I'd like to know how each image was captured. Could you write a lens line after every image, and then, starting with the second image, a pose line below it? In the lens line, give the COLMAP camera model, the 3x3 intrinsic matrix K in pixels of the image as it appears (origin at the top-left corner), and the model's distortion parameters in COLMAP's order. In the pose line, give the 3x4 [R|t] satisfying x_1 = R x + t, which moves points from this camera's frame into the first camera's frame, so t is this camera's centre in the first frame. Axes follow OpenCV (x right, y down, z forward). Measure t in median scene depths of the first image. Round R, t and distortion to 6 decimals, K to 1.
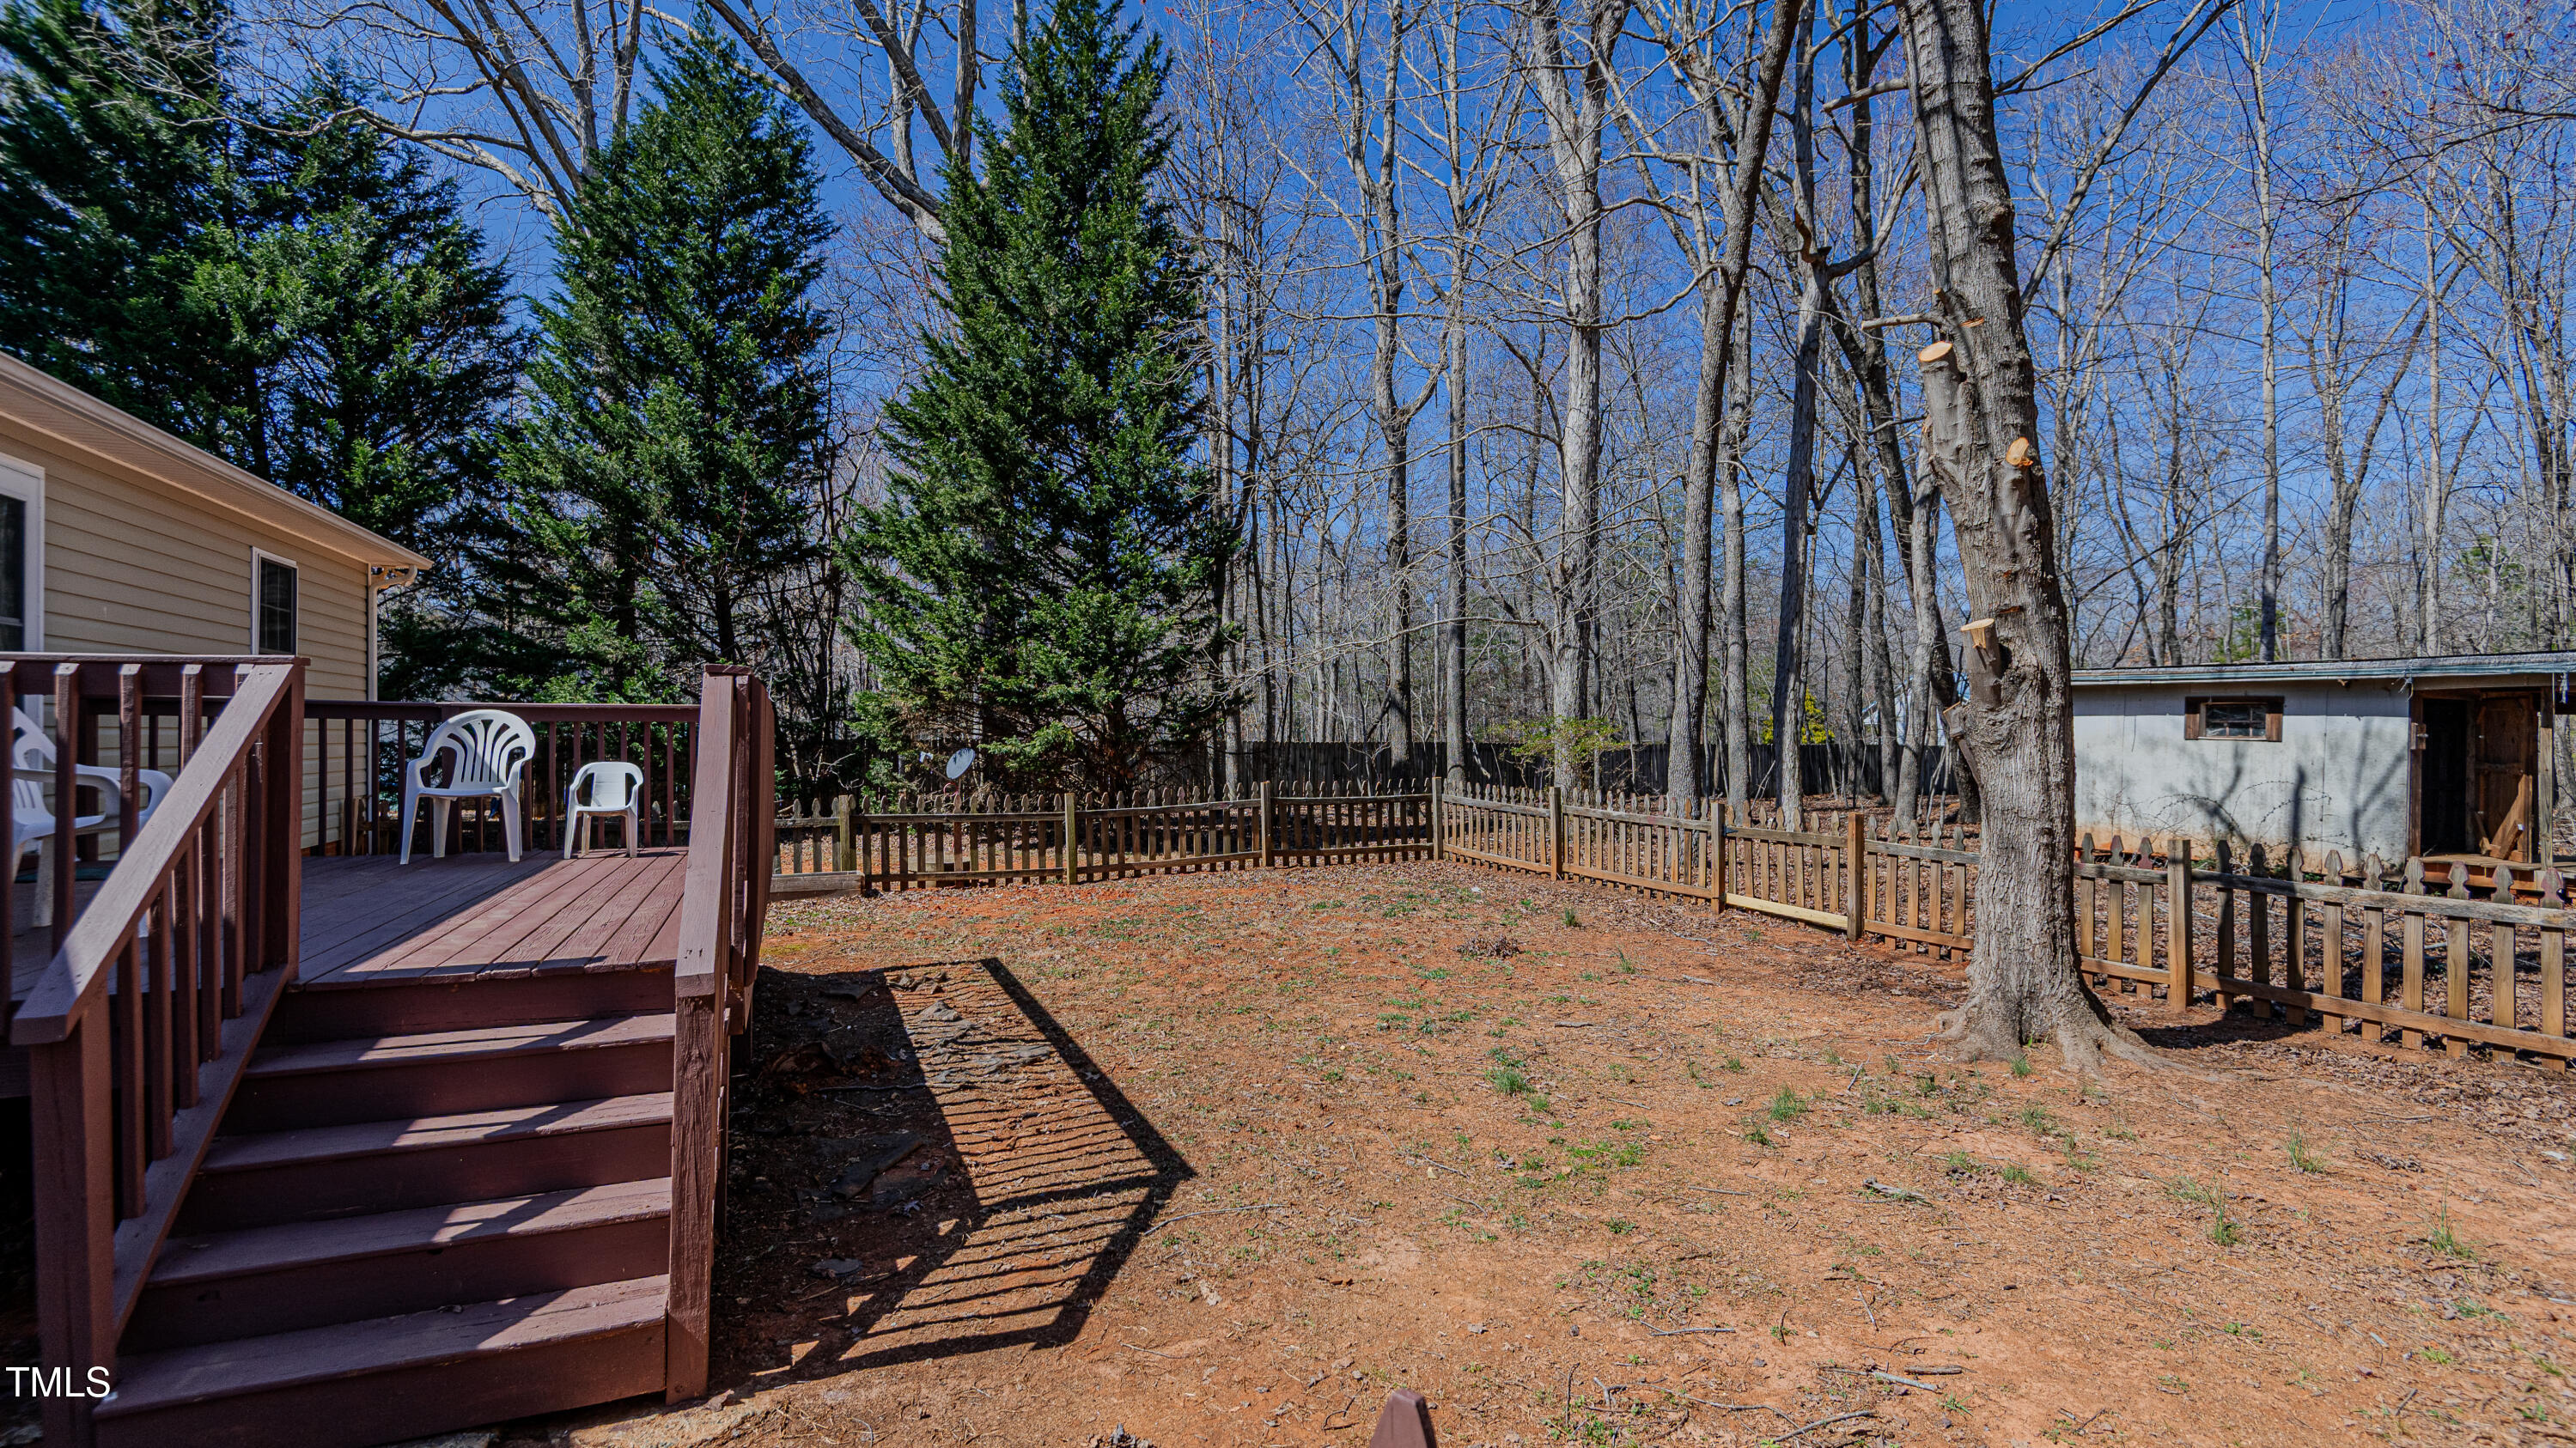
lens RADIAL K [[1197.8, 0, 1288.0], [0, 1197.8, 724.0], [0, 0, 1]] dist [0.050241, -0.037117]
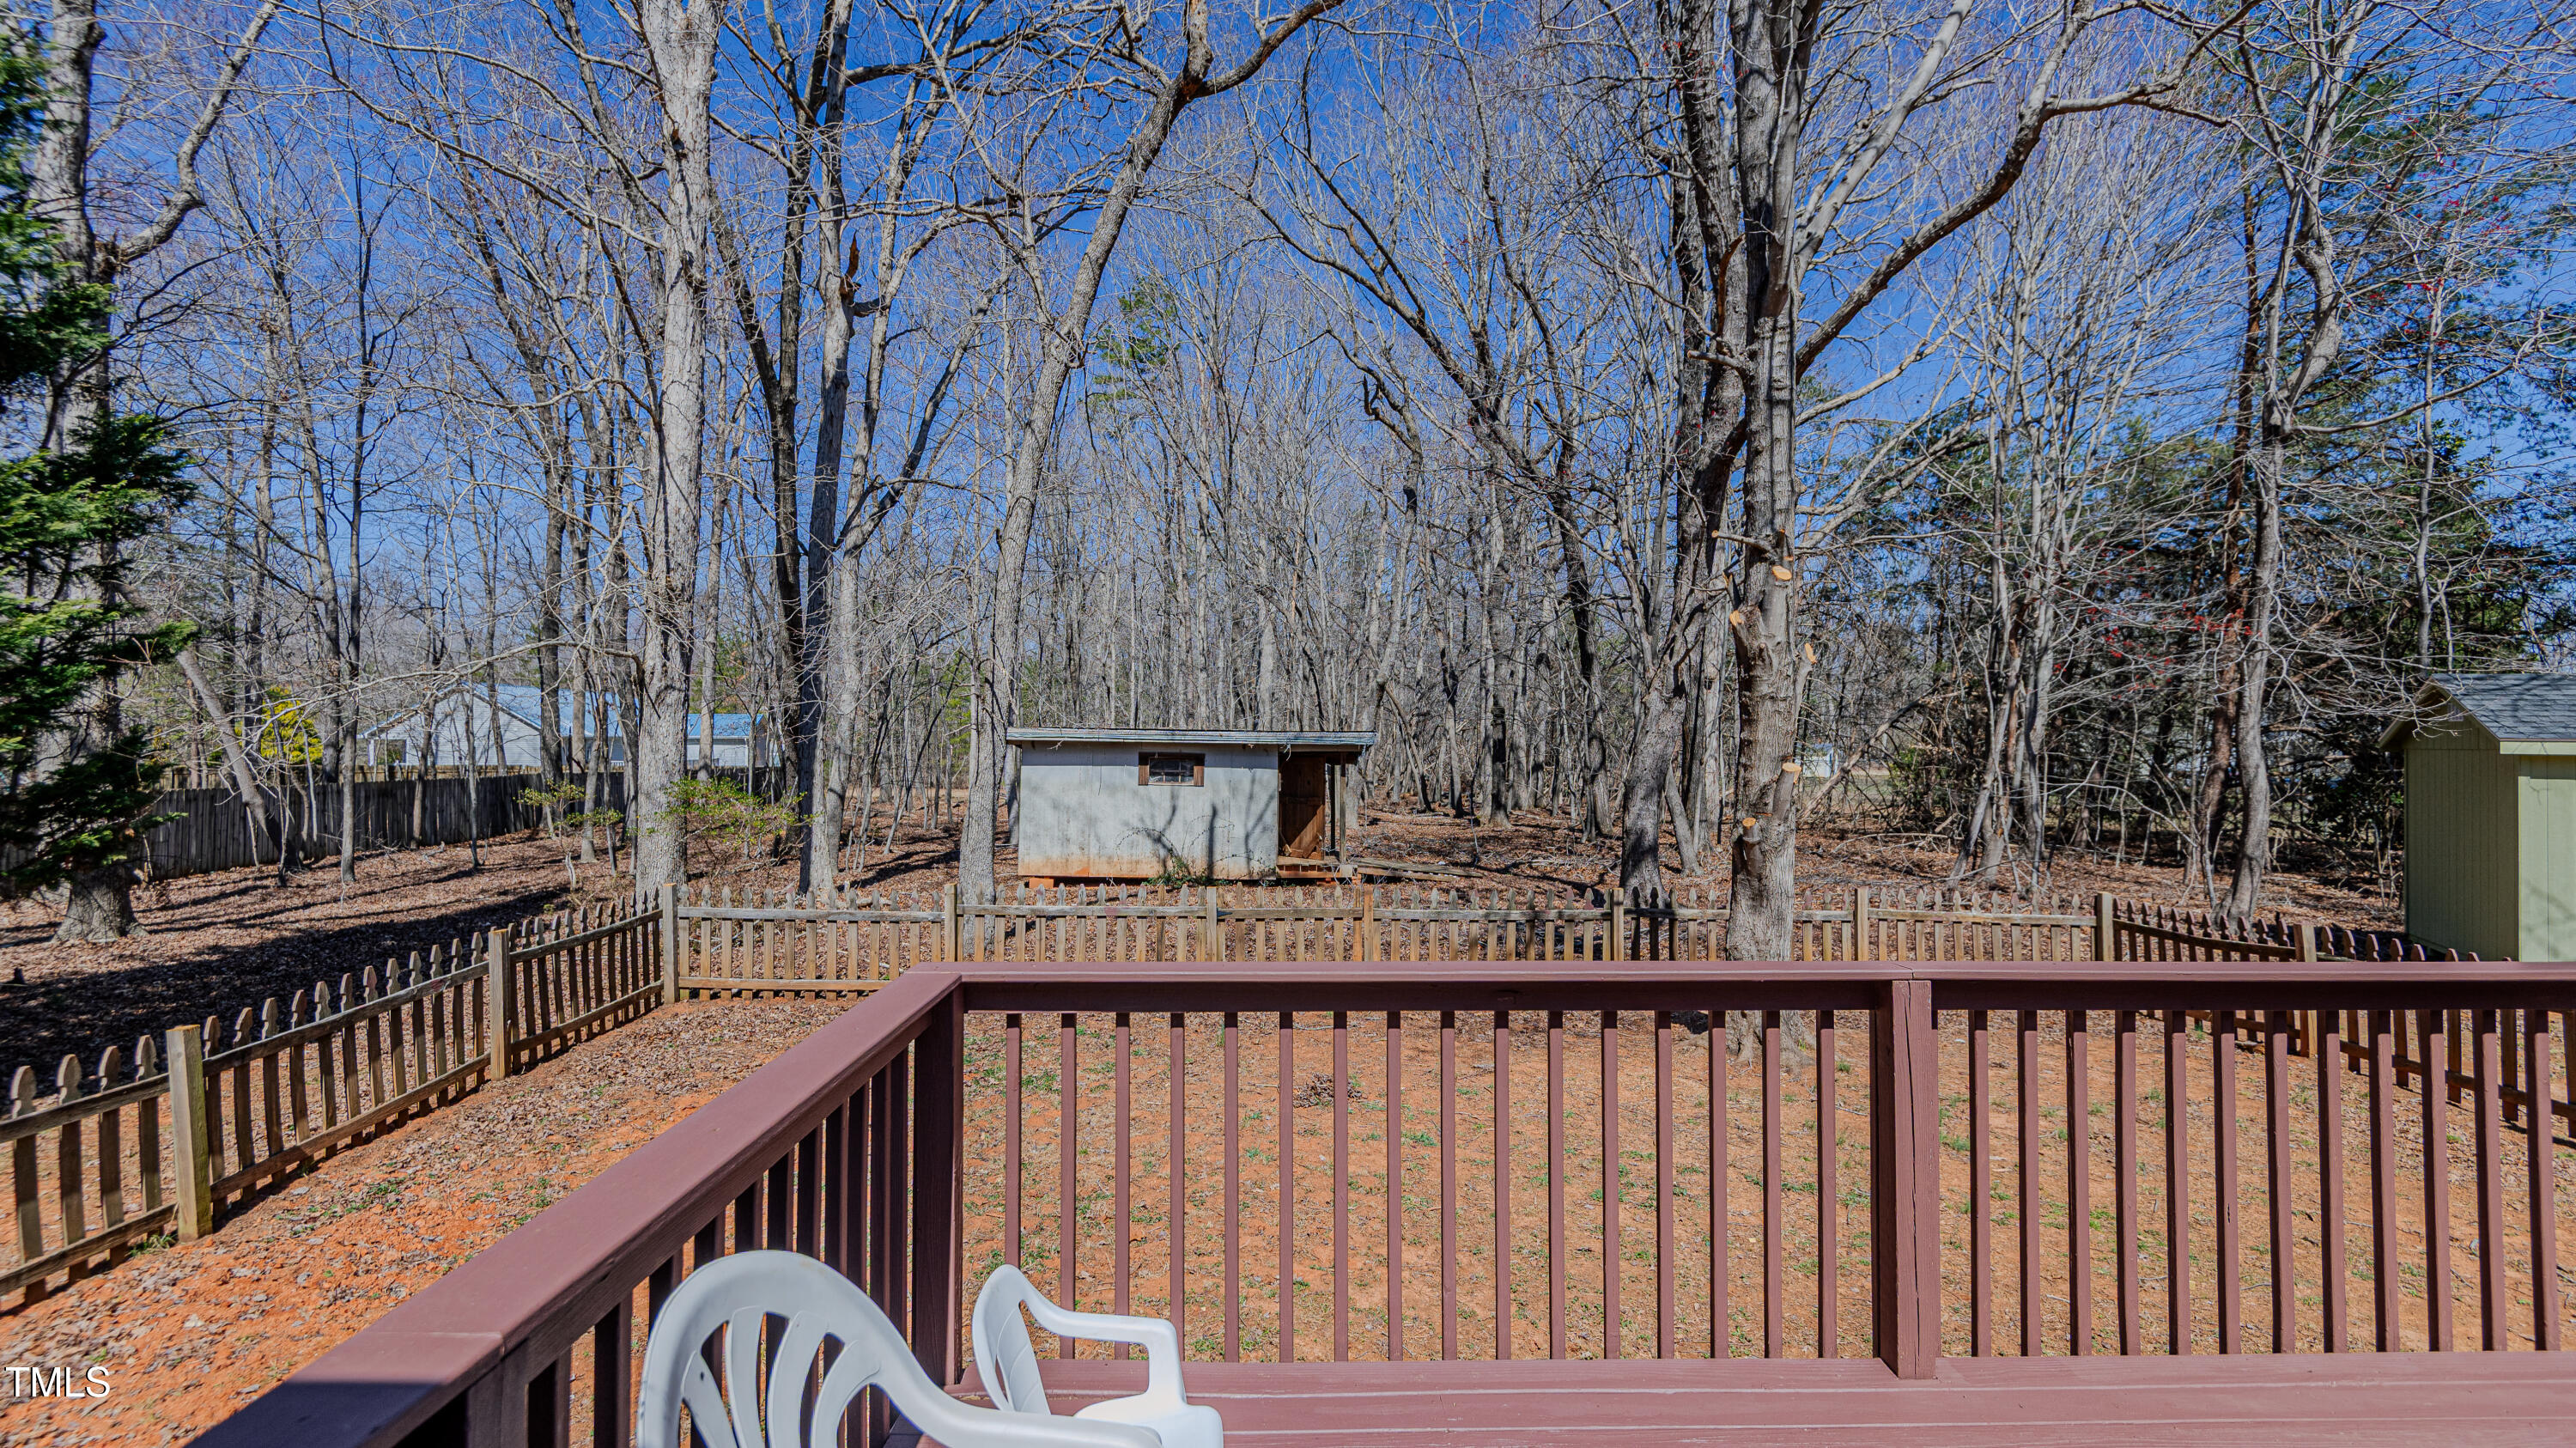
lens RADIAL K [[1198.0, 0, 1288.0], [0, 1198.0, 724.0], [0, 0, 1]] dist [0.050241, -0.037117]
pose [[0.366293, 0.007788, 0.930467, -0.404452], [-0.009746, 0.999942, -0.004533, -0.050063], [-0.930449, -0.007408, 0.366347, 0.410275]]
